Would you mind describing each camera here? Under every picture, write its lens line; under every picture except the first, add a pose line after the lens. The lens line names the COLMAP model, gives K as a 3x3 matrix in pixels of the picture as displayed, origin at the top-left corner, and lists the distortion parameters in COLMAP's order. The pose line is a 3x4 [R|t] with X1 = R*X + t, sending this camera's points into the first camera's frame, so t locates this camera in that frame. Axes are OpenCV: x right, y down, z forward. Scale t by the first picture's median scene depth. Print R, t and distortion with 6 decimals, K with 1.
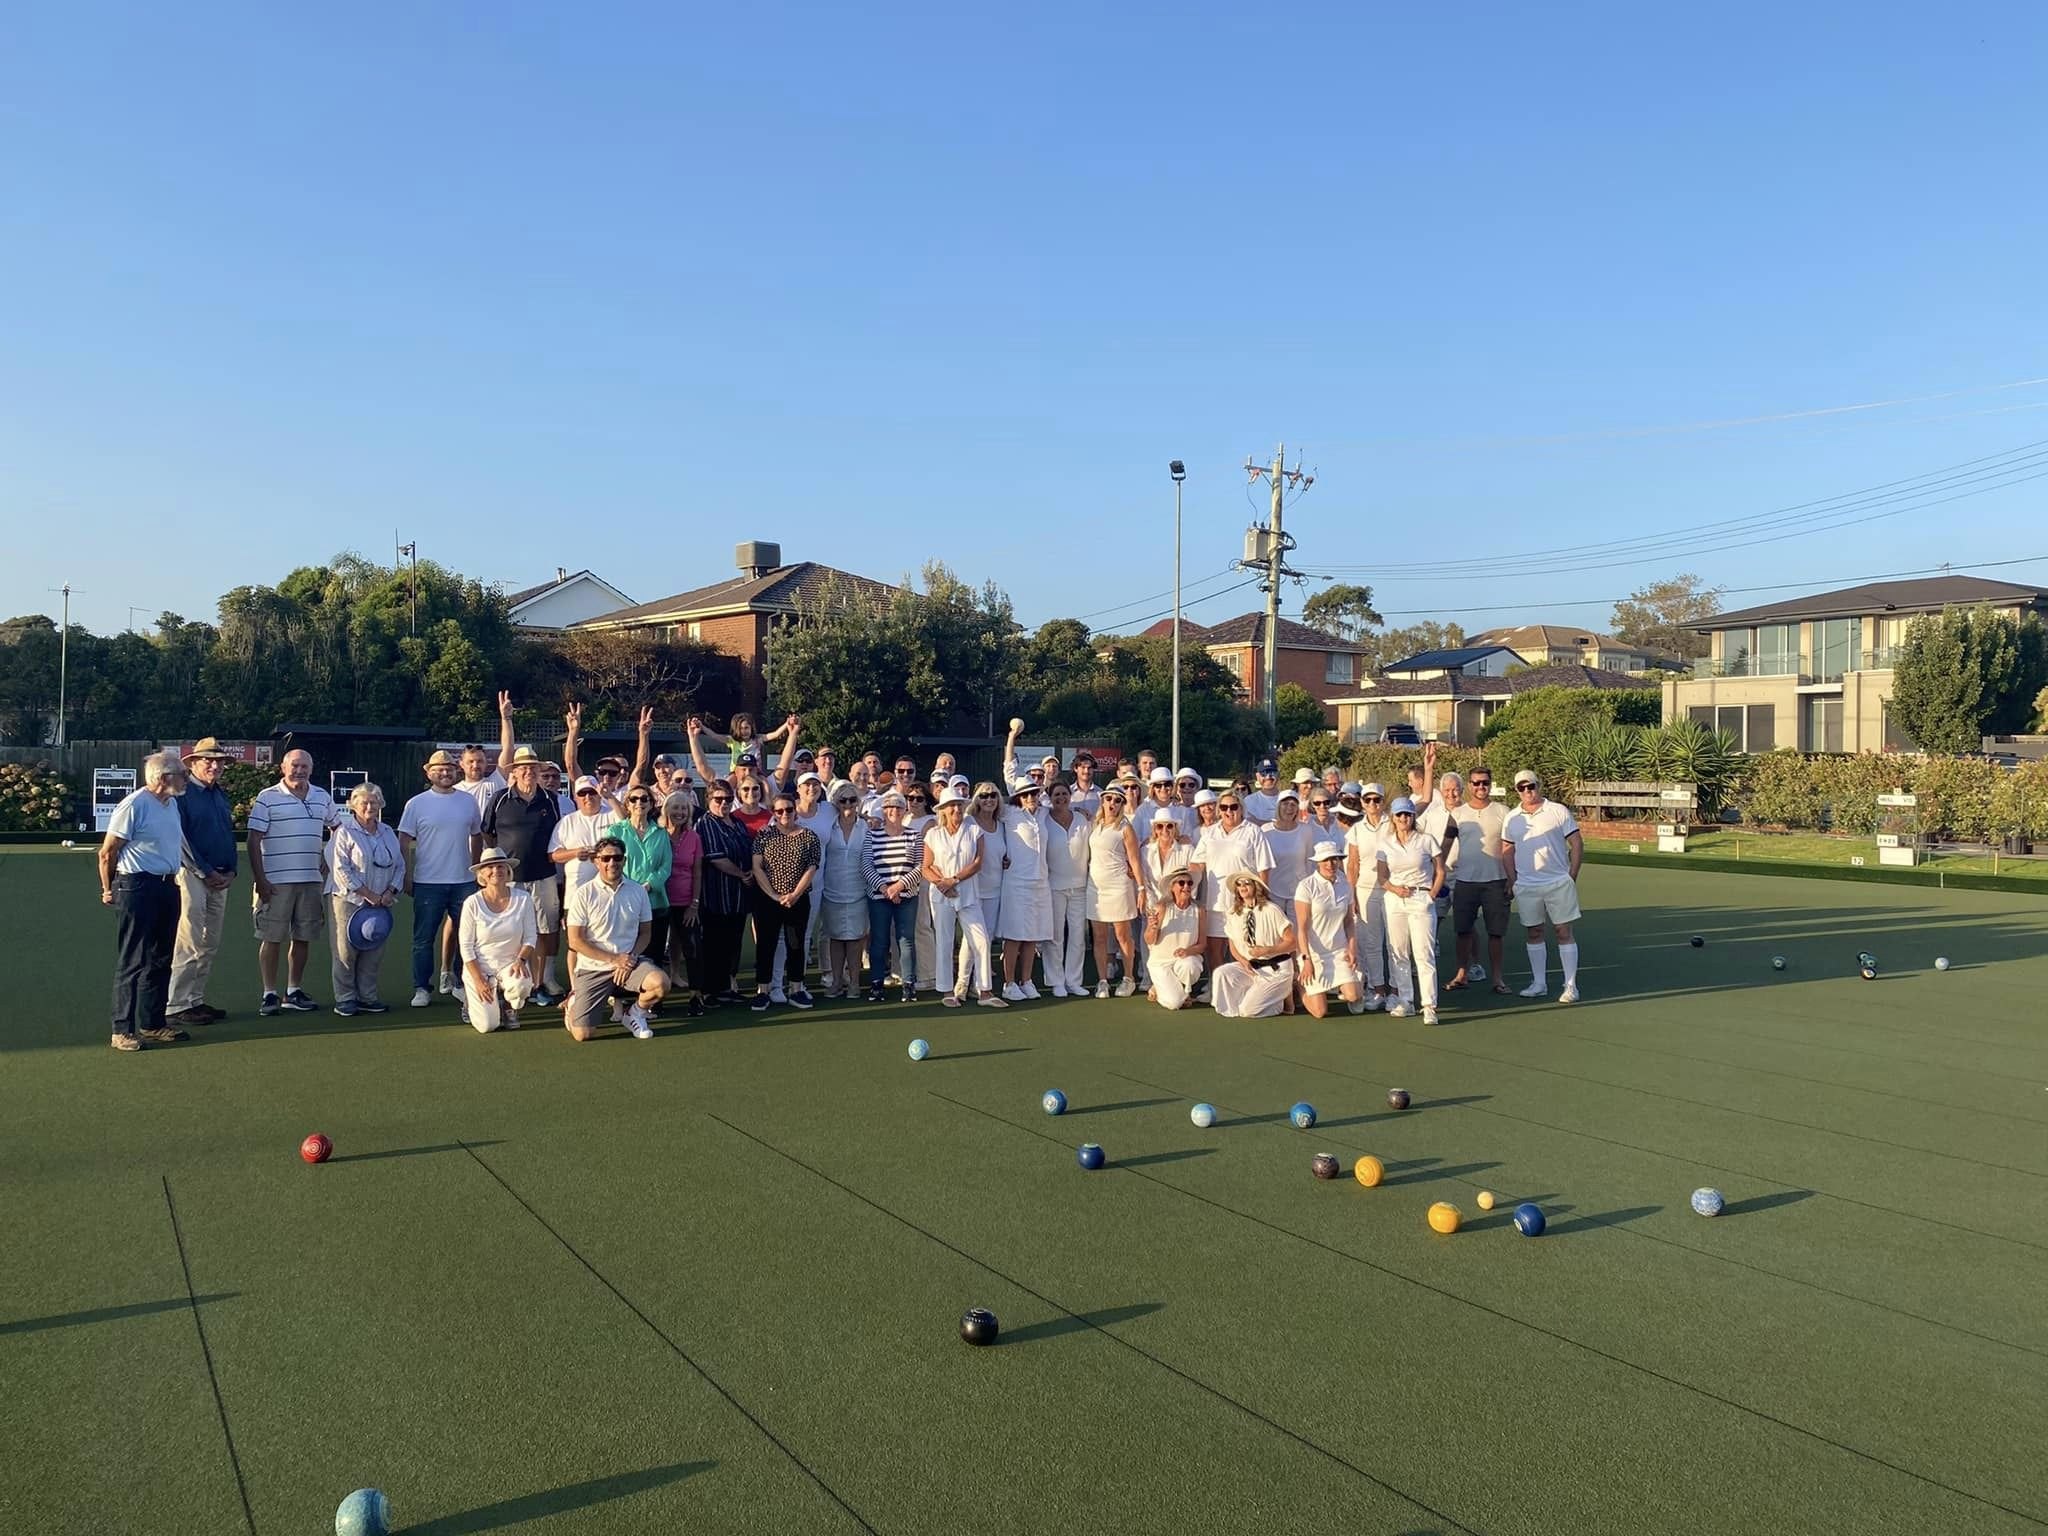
lens RADIAL K [[1573.0, 0, 1024.0], [0, 1573.0, 768.0], [0, 0, 1]] dist [0.001237, -0.001213]
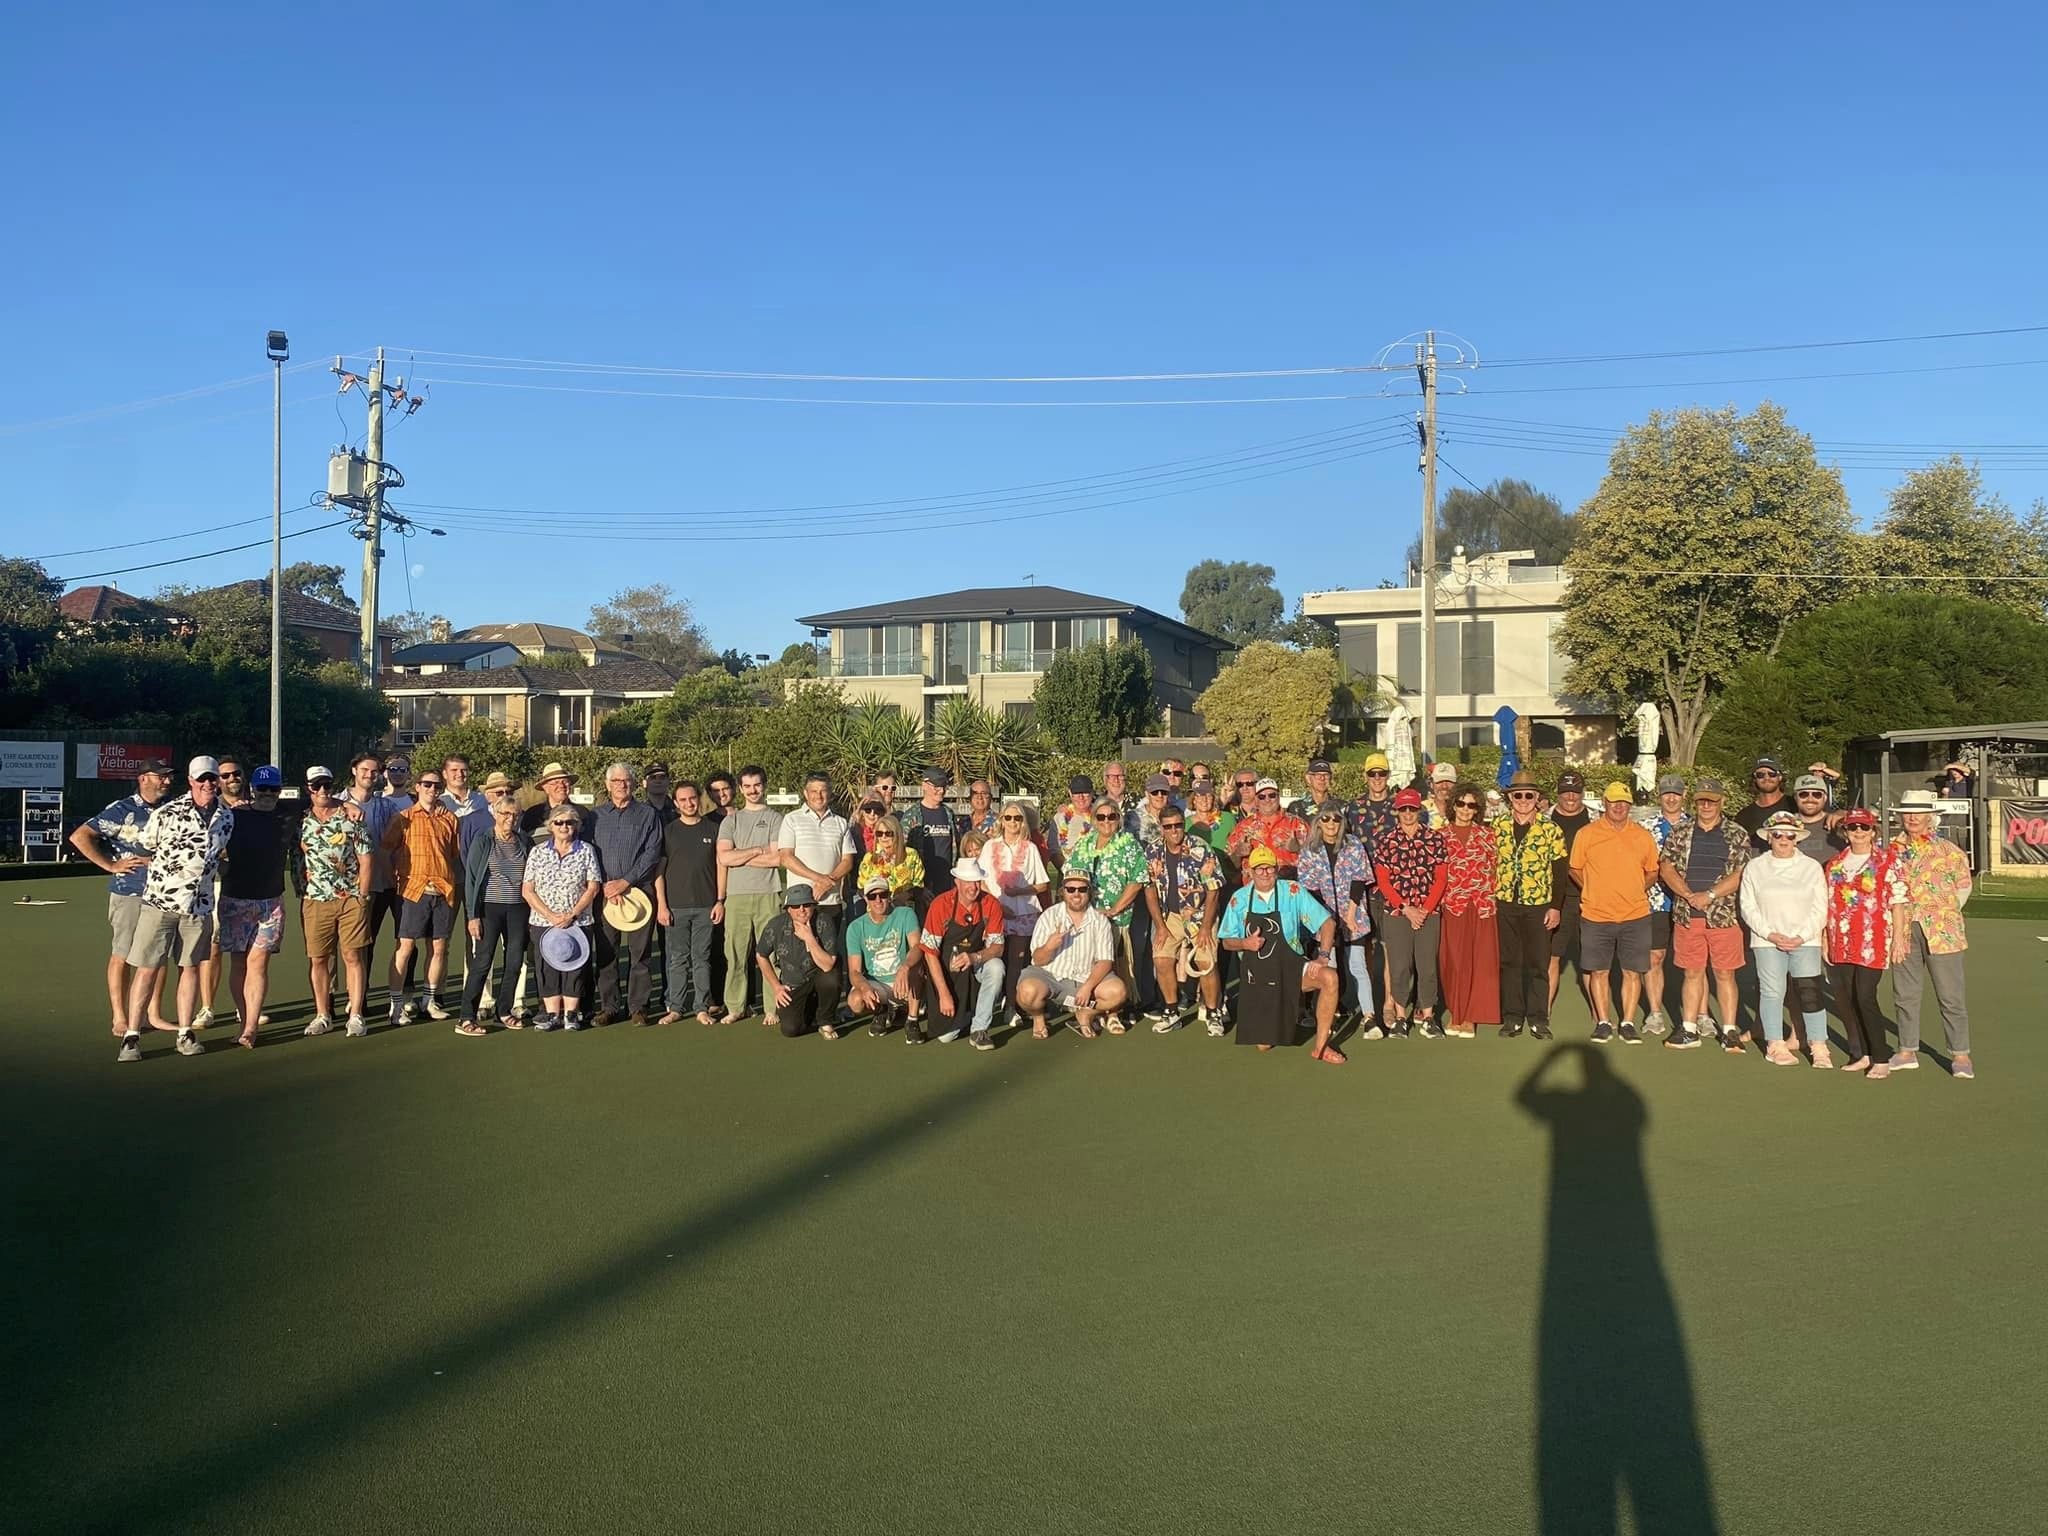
lens RADIAL K [[1483.5, 0, 1024.0], [0, 1483.5, 768.0], [0, 0, 1]] dist [0.001162, -0.068588]
pose [[0.758331, -0.003906, 0.651858, -0.068172], [0.006254, 0.999980, -0.001284, 0.000471], [-0.651839, 0.005050, 0.758340, 0.257305]]
